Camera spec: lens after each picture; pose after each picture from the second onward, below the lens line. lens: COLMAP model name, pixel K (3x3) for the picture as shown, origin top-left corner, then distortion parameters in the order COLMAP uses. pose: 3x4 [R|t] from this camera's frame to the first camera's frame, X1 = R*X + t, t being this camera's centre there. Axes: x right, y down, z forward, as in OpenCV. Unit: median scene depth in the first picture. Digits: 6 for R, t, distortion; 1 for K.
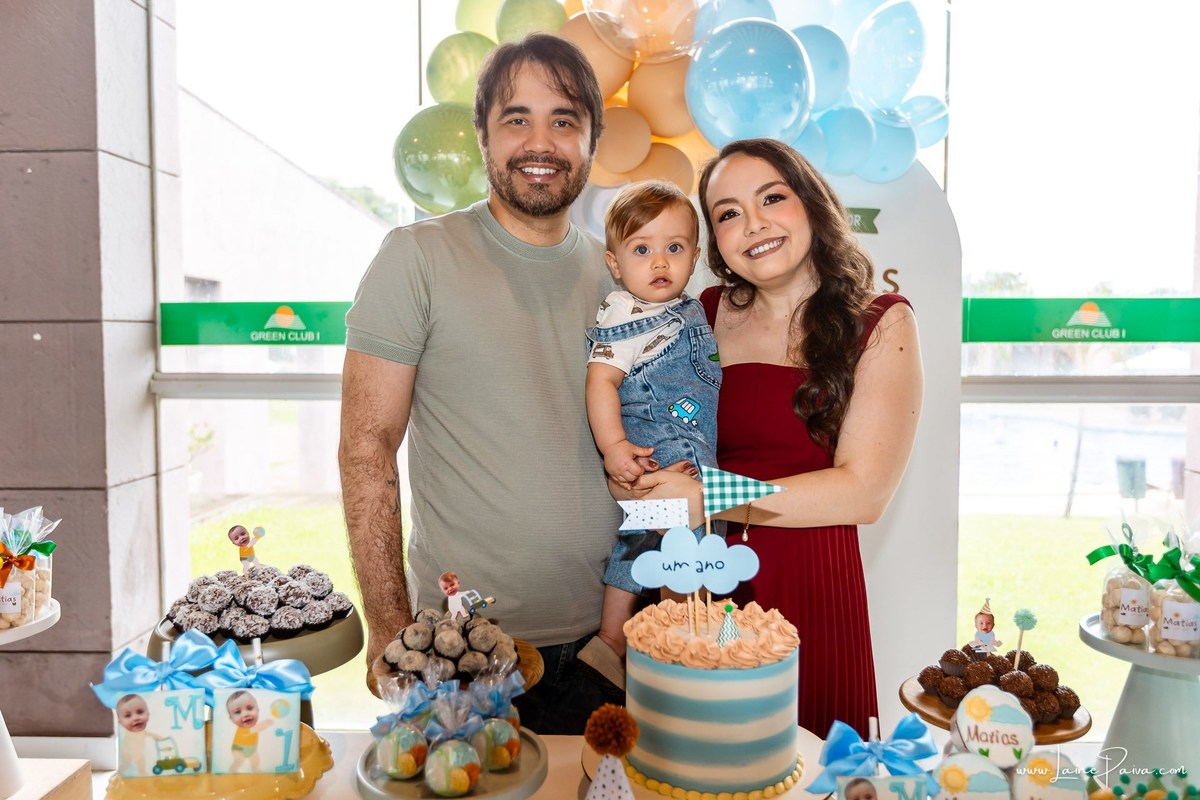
lens RADIAL K [[892.4, 0, 595.3], [0, 892.4, 398.4], [0, 0, 1]] dist [0.006763, -0.008020]
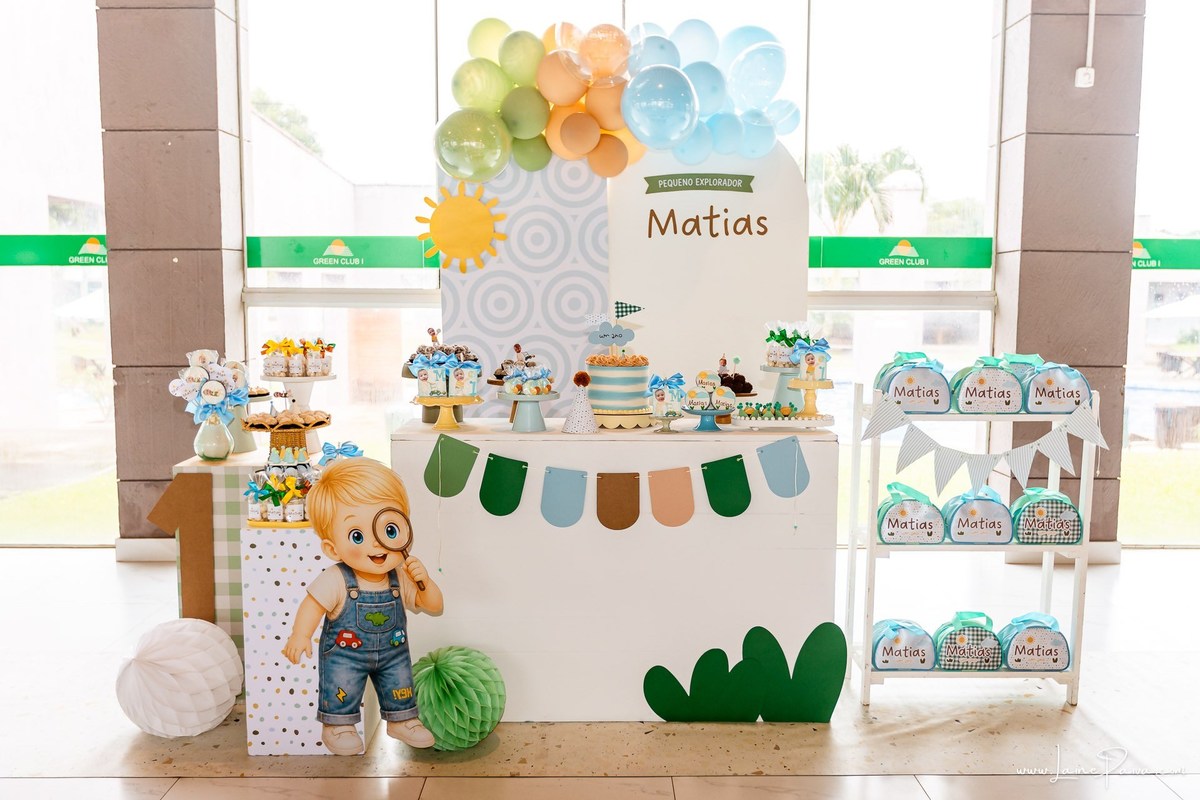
lens RADIAL K [[1242.1, 0, 616.4], [0, 1242.1, 429.8], [0, 0, 1]] dist [0.004975, 0.000000]
pose [[0.997986, -0.004022, 0.063312, -0.050222], [0.001051, 0.998900, 0.046888, 0.129752], [-0.063431, -0.046727, 0.996892, -1.228671]]
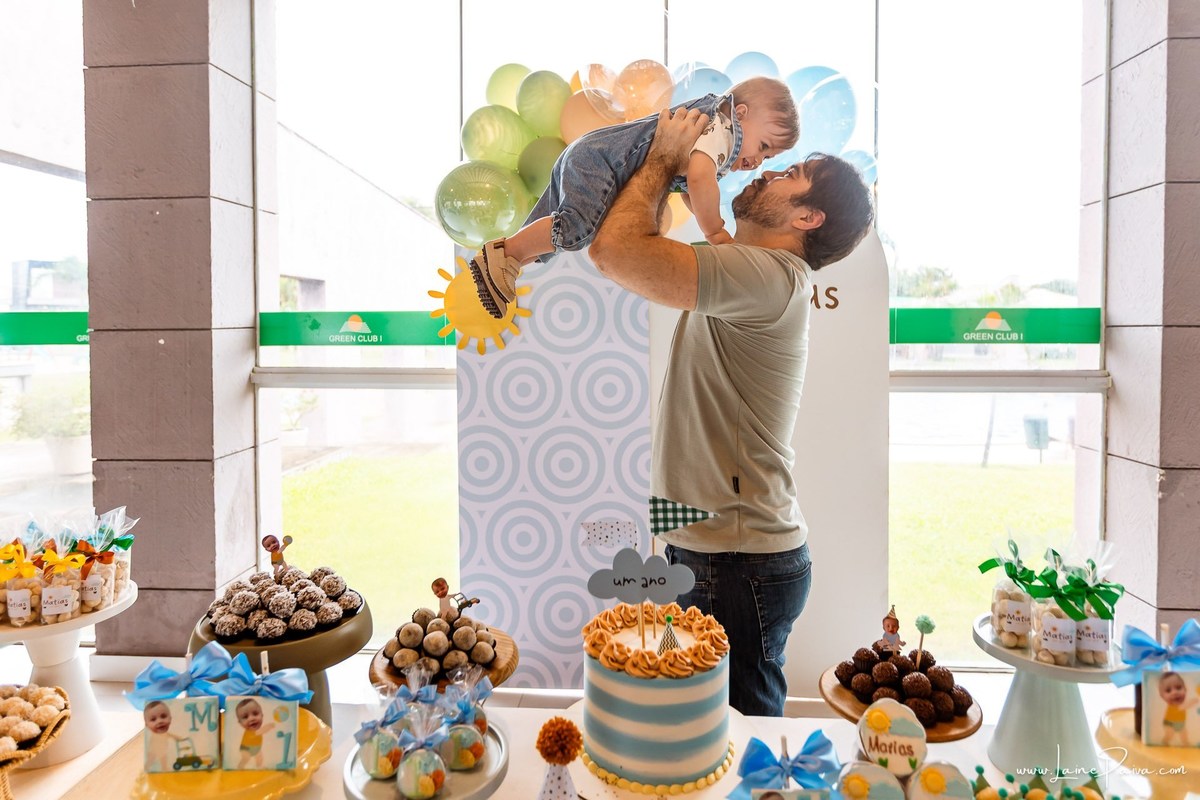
lens RADIAL K [[687.2, 0, 599.6], [0, 687.2, 343.0], [0, 0, 1]] dist [0.002437, -0.002109]
pose [[0.999653, -0.000745, -0.026313, 0.035576], [-0.000004, 0.999596, -0.028435, -0.045127], [0.026324, 0.028425, 0.999249, 0.034059]]
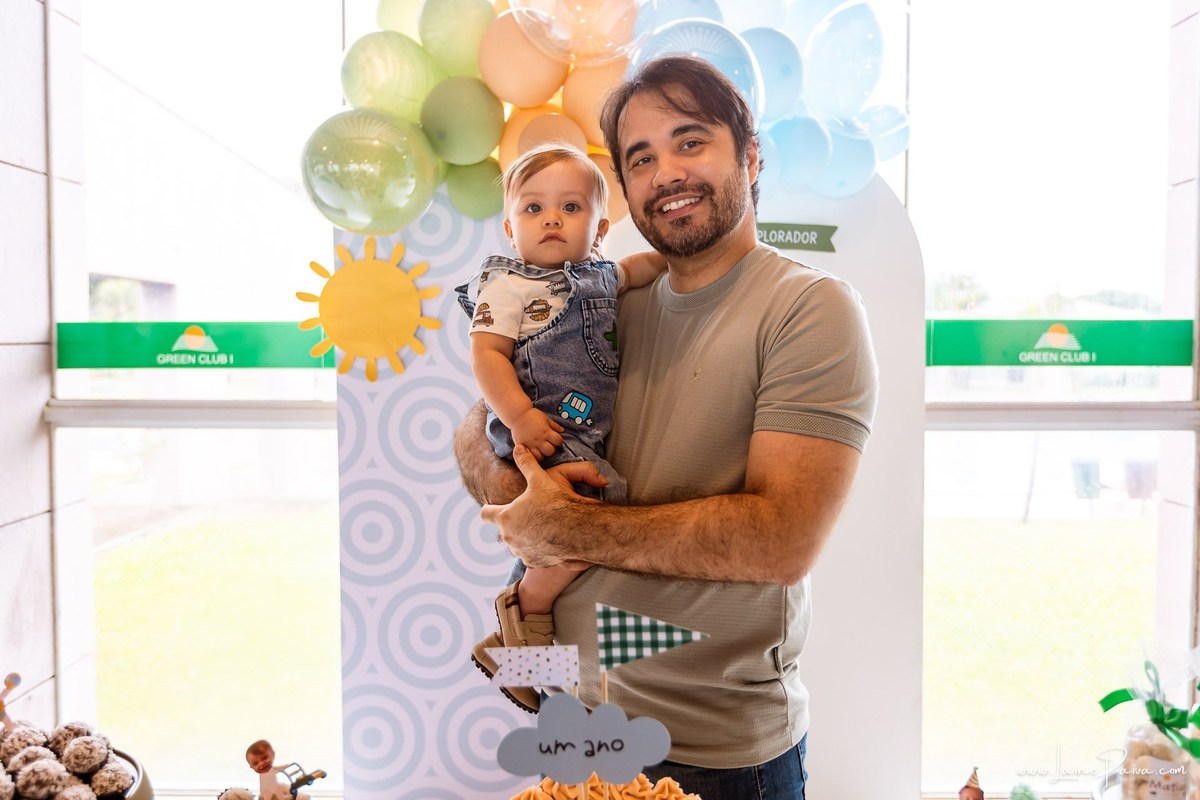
lens RADIAL K [[866.9, 0, 595.2], [0, 866.9, 376.3], [0, 0, 1]] dist [0.007755, -0.012565]
pose [[0.999473, -0.000556, 0.032461, 0.043073], [0.001156, 0.999829, -0.018461, -0.044851], [-0.032446, 0.018489, 0.999302, 0.124895]]
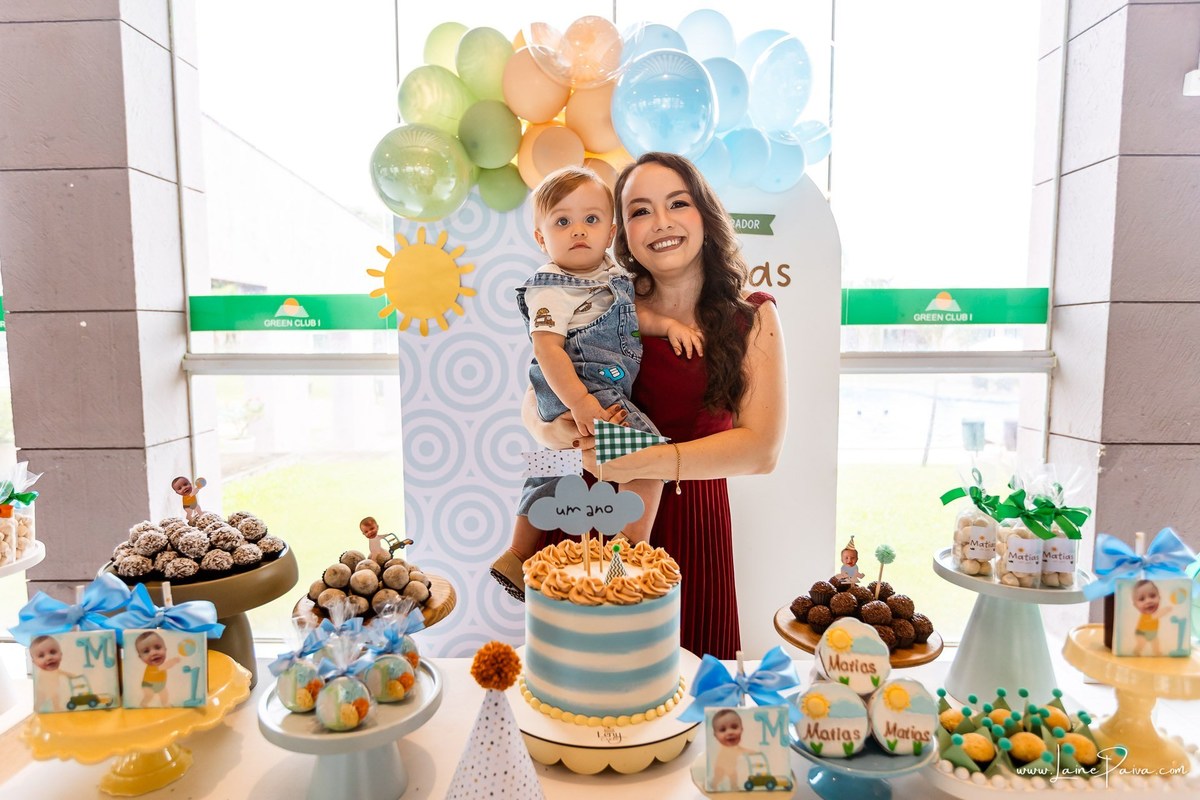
lens RADIAL K [[679.5, 0, 577.6], [0, 679.5, 404.5], [0, 0, 1]] dist [-0.000724, -0.002703]
pose [[0.999891, -0.006947, 0.013027, 0.040064], [0.006448, 0.999260, 0.037922, 0.011681], [-0.013281, -0.037834, 0.999196, 0.075660]]
